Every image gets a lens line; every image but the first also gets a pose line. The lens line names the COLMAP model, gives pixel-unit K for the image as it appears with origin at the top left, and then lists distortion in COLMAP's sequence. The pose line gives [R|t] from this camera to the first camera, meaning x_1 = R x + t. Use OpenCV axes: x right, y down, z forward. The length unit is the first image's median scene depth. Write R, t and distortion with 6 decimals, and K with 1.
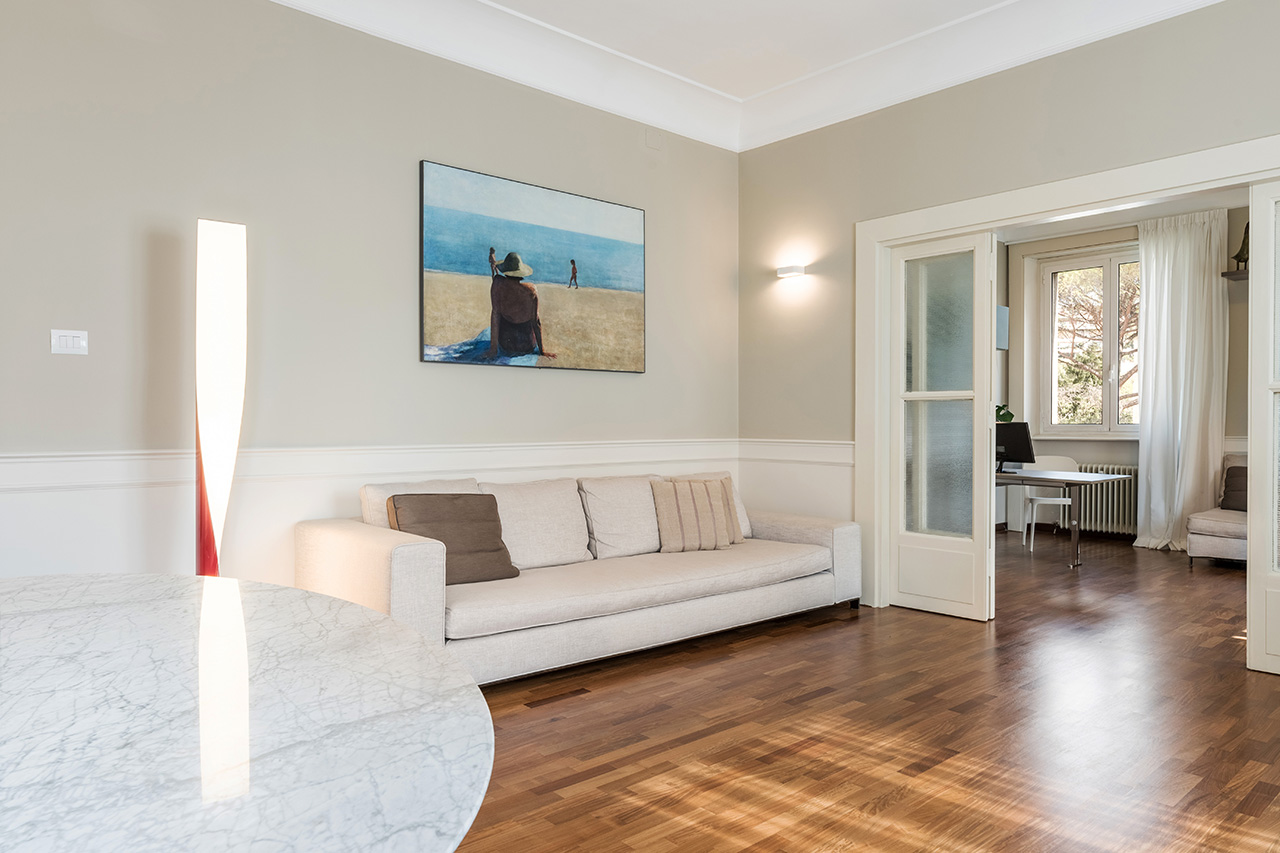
lens RADIAL K [[846.5, 0, 640.6], [0, 846.5, 430.1], [0, 0, 1]] dist [0.002829, 0.000594]
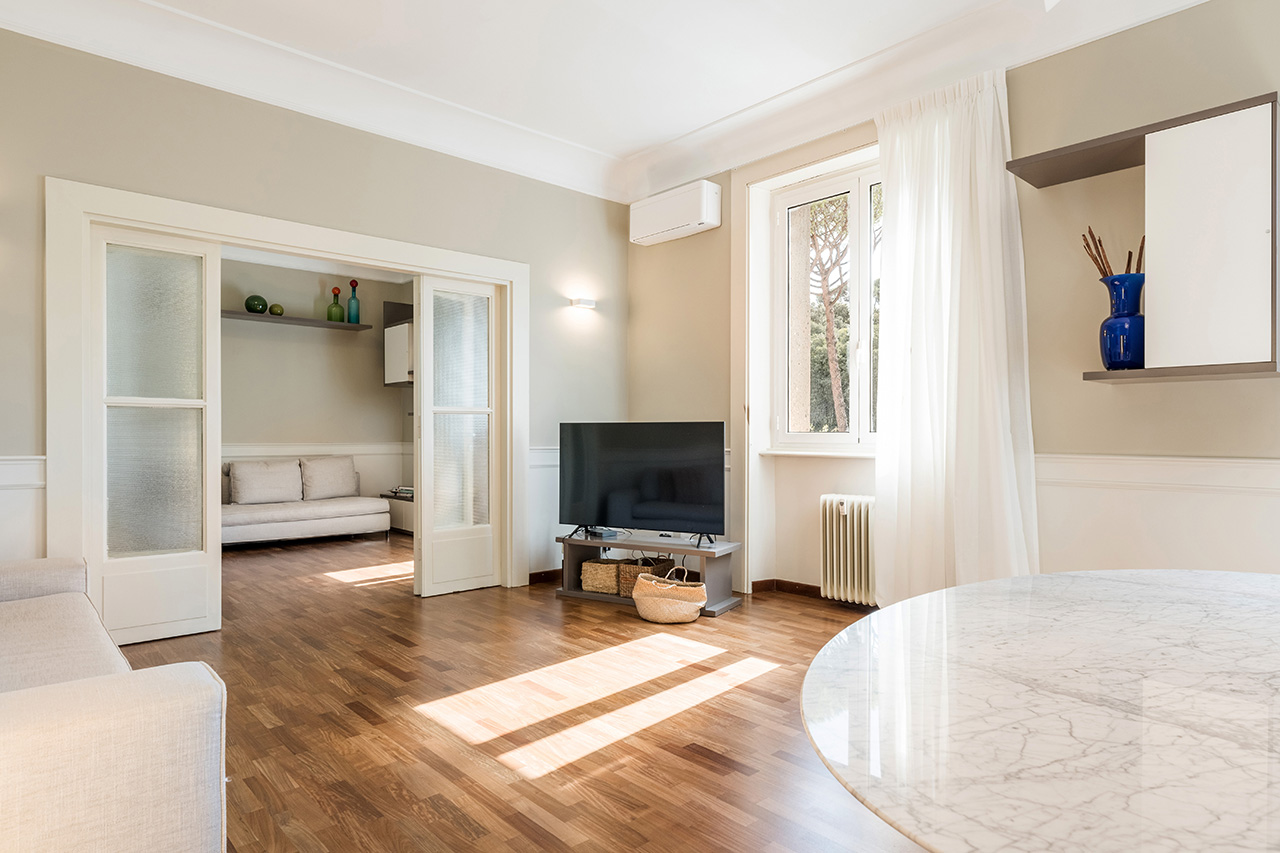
lens RADIAL K [[739.3, 0, 641.5], [0, 739.3, 429.9], [0, 0, 1]] dist [-0.002611, -0.000782]
pose [[-0.010767, 0.005101, 0.999929, -0.600967], [0.011459, 0.999922, -0.004978, -0.001476], [-0.999876, 0.011404, -0.010824, 0.640750]]
